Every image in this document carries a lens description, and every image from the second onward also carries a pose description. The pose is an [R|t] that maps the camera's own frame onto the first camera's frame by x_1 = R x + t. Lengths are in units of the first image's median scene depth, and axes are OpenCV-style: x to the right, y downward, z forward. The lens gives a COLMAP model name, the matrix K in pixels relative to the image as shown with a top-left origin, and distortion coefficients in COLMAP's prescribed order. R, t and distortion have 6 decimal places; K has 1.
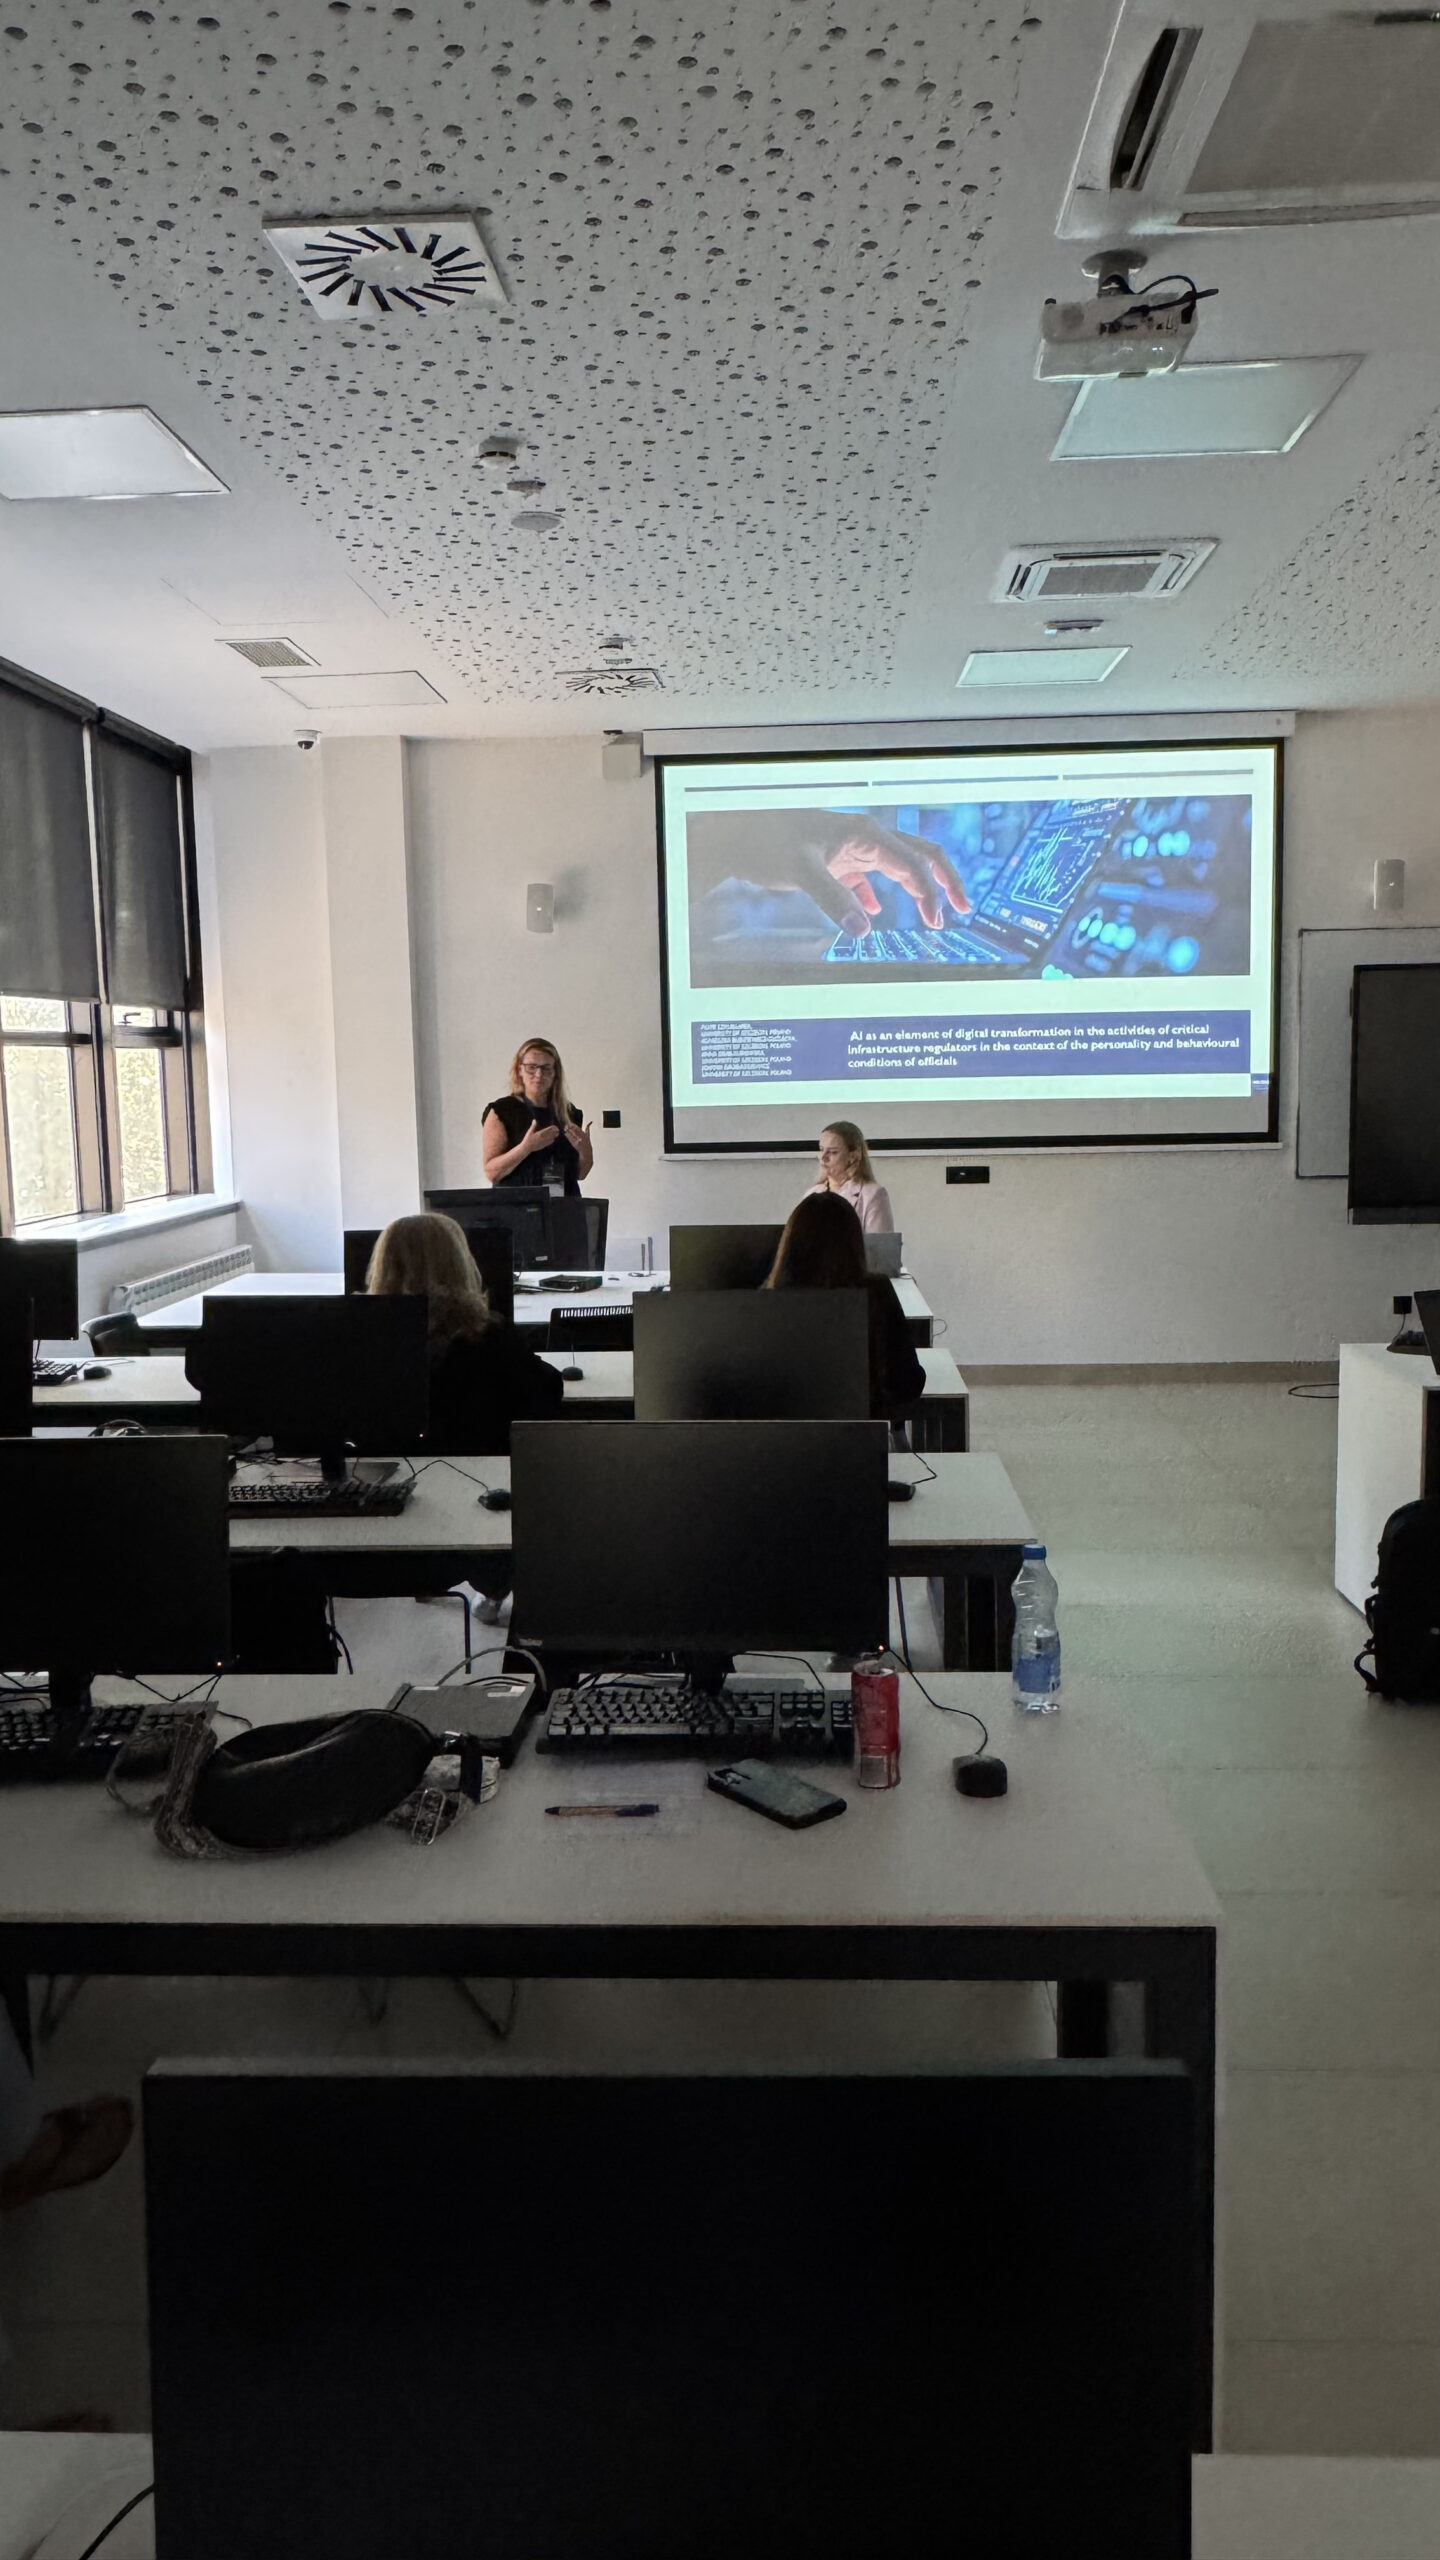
lens RADIAL K [[1748.9, 0, 720.6], [0, 1748.9, 1267.1], [0, 0, 1]] dist [-0.000891, 0.000089]
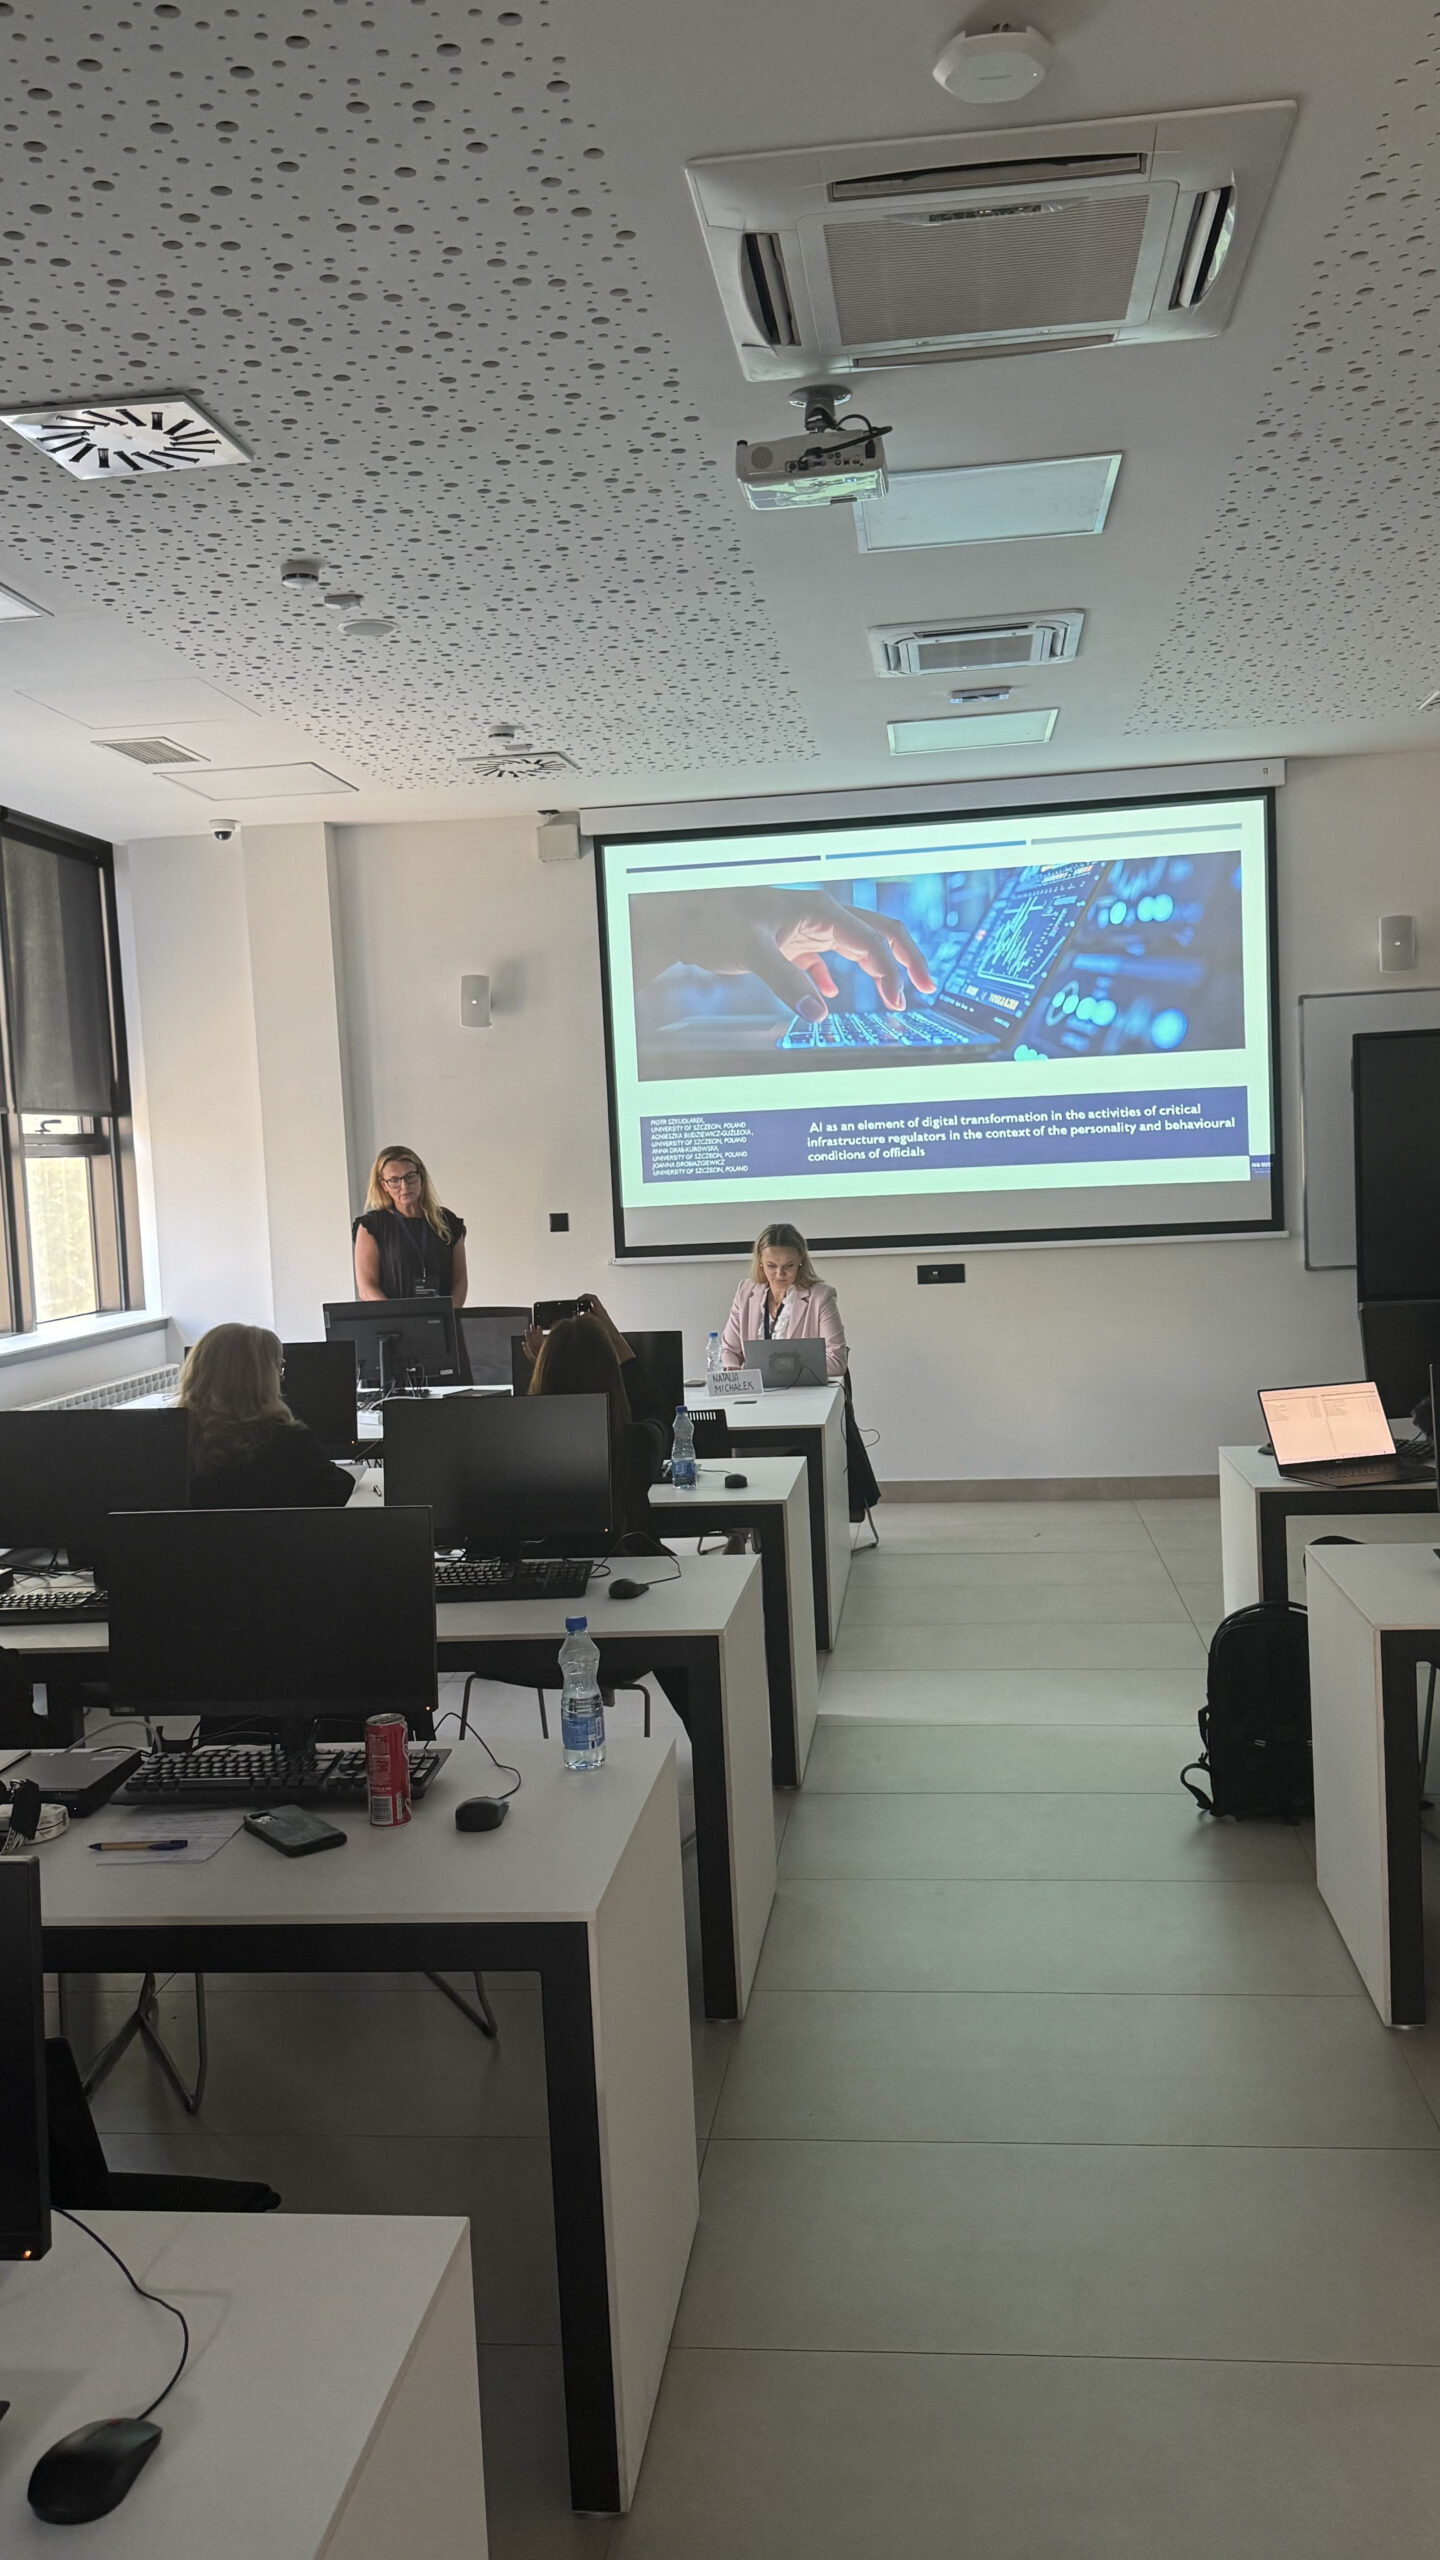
lens RADIAL K [[2050.9, 0, 724.0], [0, 2050.9, 1286.2], [0, 0, 1]] dist [0.212489, -0.451961]
pose [[0.997241, -0.020686, -0.071290, 0.106887], [0.017285, 0.998698, -0.047995, 0.004147], [0.072190, 0.046630, 0.996300, -0.093199]]
